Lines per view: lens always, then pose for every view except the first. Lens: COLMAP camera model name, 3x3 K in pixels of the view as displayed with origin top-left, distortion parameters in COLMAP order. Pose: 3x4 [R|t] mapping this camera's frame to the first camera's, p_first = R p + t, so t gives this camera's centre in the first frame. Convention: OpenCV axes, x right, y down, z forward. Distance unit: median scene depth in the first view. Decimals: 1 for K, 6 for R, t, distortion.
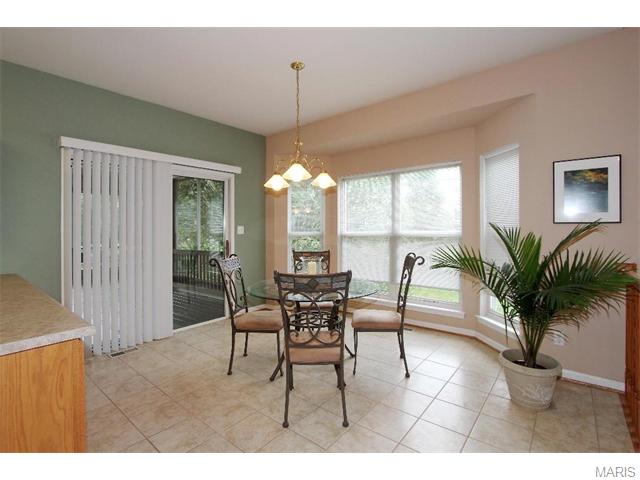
lens RADIAL K [[298.6, 0, 321.7], [0, 298.6, 229.5], [0, 0, 1]] dist [-0.003617, -0.000068]
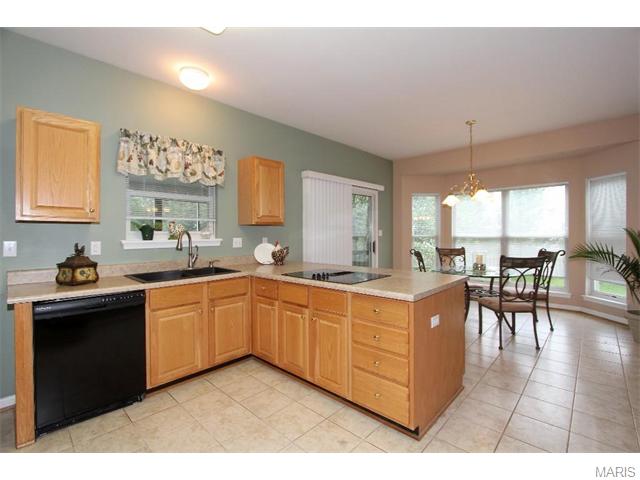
lens RADIAL K [[298.6, 0, 321.2], [0, 298.6, 234.8], [0, 0, 1]] dist [-0.003617, -0.000068]
pose [[0.998446, 0.001267, -0.055720, -0.550075], [-0.001042, 0.999991, 0.004073, 0.005055], [0.055725, -0.004008, 0.998438, -0.394988]]
